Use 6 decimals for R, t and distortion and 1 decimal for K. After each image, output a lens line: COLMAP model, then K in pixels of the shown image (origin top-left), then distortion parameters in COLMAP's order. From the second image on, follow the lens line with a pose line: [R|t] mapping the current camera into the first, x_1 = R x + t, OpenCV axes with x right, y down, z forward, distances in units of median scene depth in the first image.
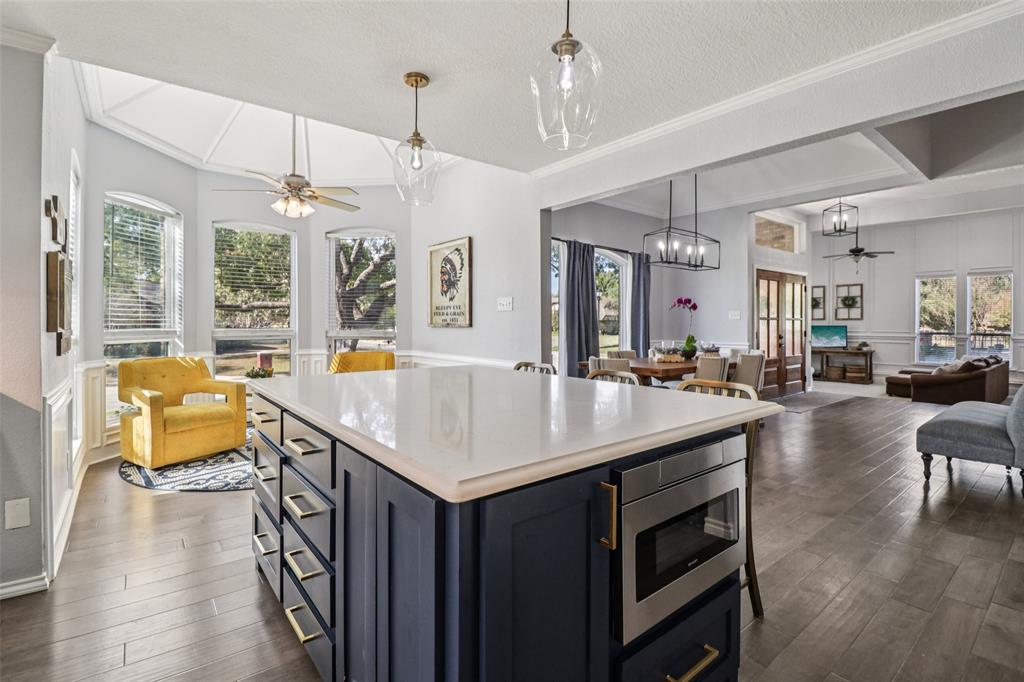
lens RADIAL K [[476.2, 0, 520.8], [0, 476.2, 323.3], [0, 0, 1]] dist [0.004835, -0.004494]
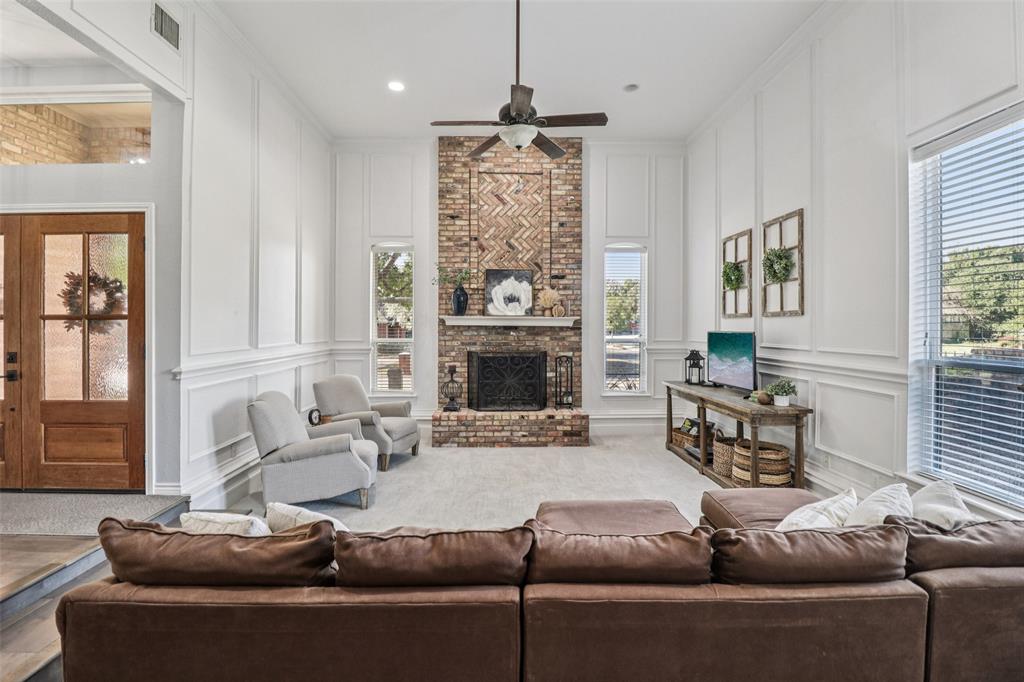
lens RADIAL K [[476.2, 0, 512.3], [0, 476.2, 326.0], [0, 0, 1]] dist [0.004835, -0.004494]
pose [[0.795767, 0.000455, -0.605602, 1.154733], [-0.002239, 0.999995, -0.002191, 0.002528], [0.605599, 0.003100, 0.795764, 0.922424]]
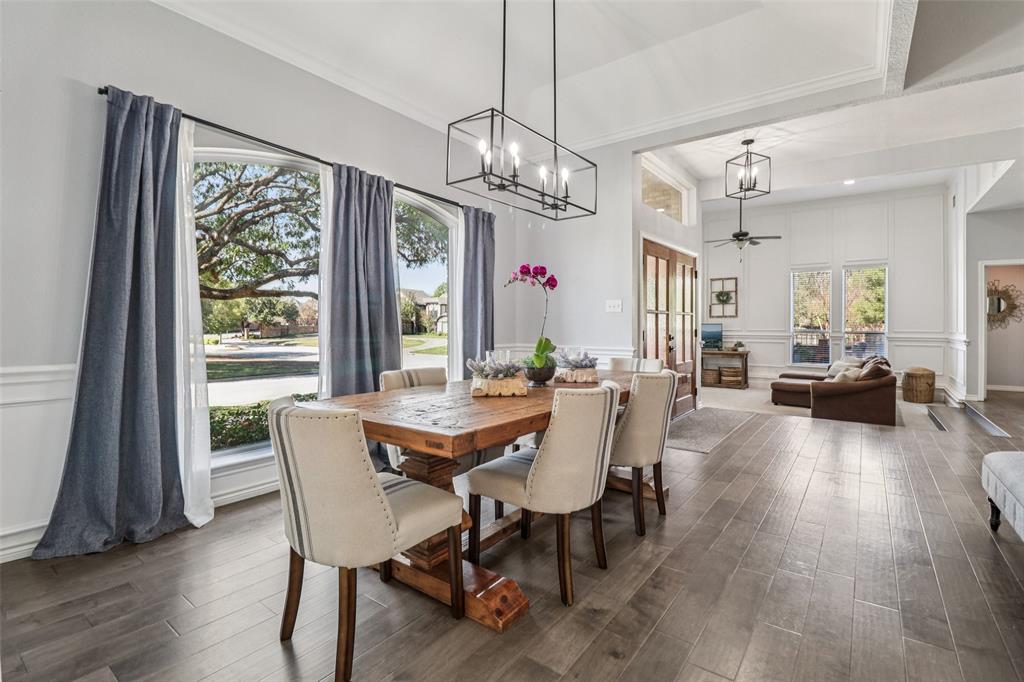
lens RADIAL K [[476.2, 0, 527.7], [0, 476.2, 323.8], [0, 0, 1]] dist [0.004835, -0.004494]
pose [[0.963638, -0.000645, 0.267210, 0.141520], [0.000702, 1.000000, -0.000117, 0.007689], [-0.267210, 0.000300, 0.963638, 0.358696]]
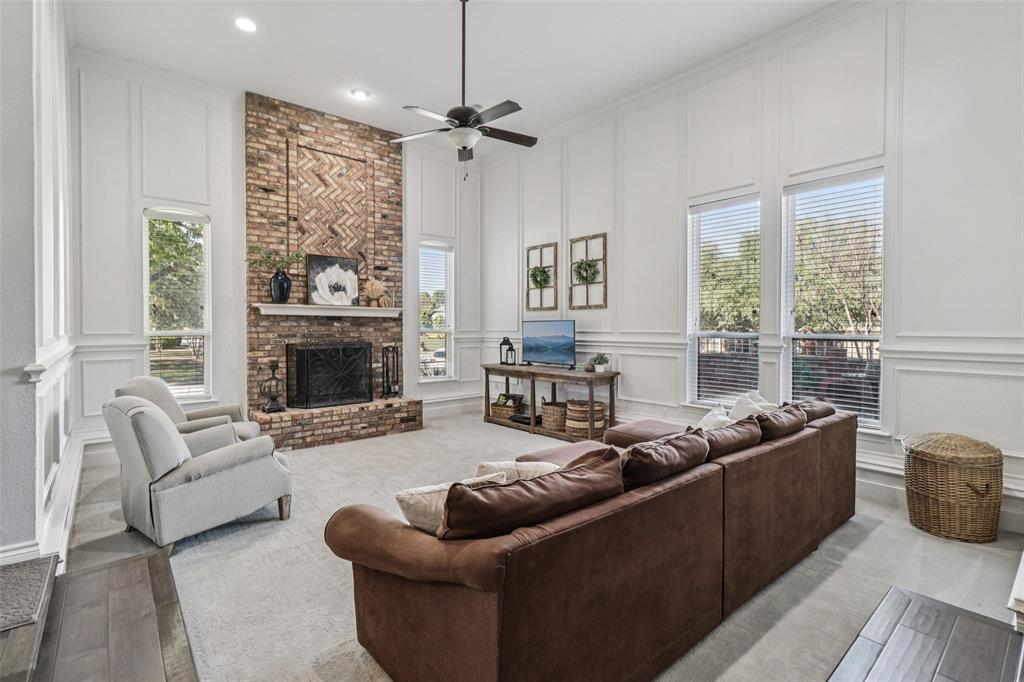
lens RADIAL K [[476.2, 0, 514.7], [0, 476.2, 331.5], [0, 0, 1]] dist [0.004835, -0.004494]
pose [[0.999781, -0.001601, 0.020875, 0.936271], [0.001397, 0.999951, 0.009755, 0.018026], [-0.020890, -0.009723, 0.999734, 0.792808]]
